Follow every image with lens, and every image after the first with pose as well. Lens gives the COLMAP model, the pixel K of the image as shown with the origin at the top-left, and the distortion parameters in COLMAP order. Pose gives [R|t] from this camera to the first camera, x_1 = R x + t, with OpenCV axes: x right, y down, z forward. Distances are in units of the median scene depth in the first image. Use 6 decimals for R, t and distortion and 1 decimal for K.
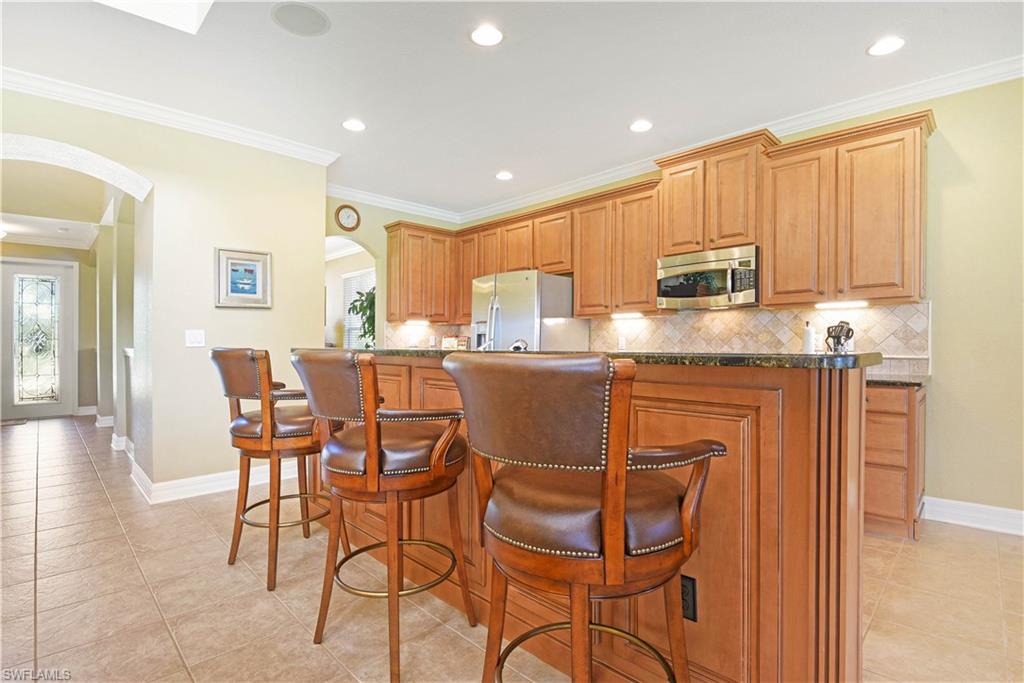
lens RADIAL K [[481.5, 0, 520.1], [0, 481.5, 341.3], [0, 0, 1]] dist [-0.027390, -0.003385]
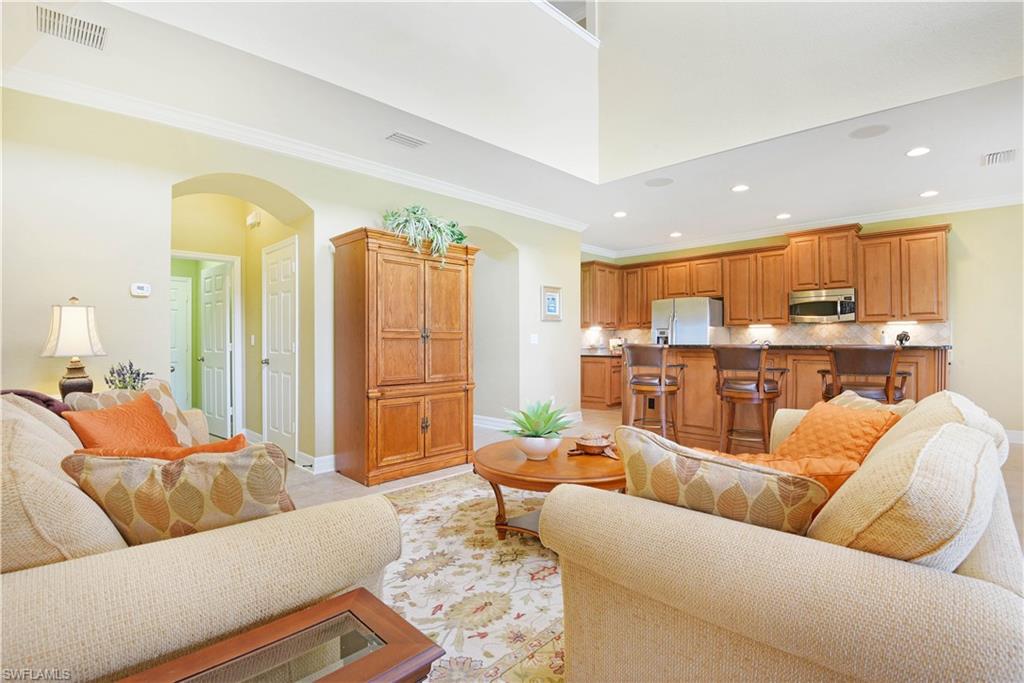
lens RADIAL K [[481.5, 0, 528.3], [0, 481.5, 335.7], [0, 0, 1]] dist [-0.027390, -0.003385]
pose [[0.999519, 0.004001, 0.030759, -0.706994], [-0.003642, 0.999925, -0.011734, 0.001974], [-0.030804, 0.011617, 0.999458, -0.670178]]
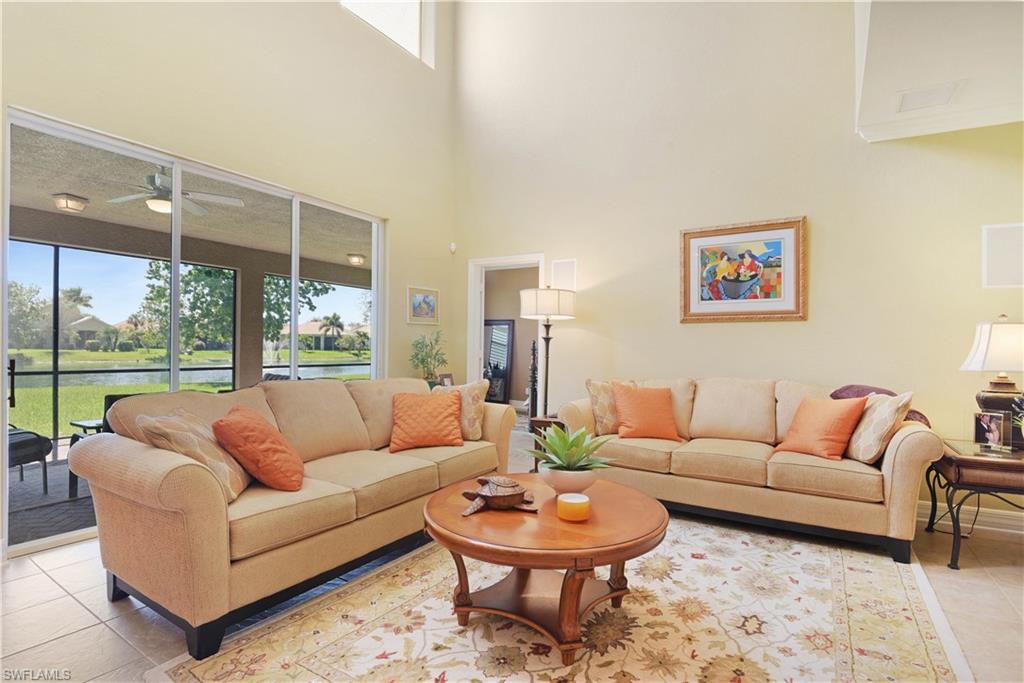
lens RADIAL K [[481.5, 0, 534.8], [0, 481.5, 350.7], [0, 0, 1]] dist [-0.027390, -0.003385]
pose [[-0.966832, -0.013239, -0.255068, -0.492589], [-0.014204, 0.999897, 0.001939, 0.004209], [0.255016, 0.005498, -0.966921, 0.529003]]
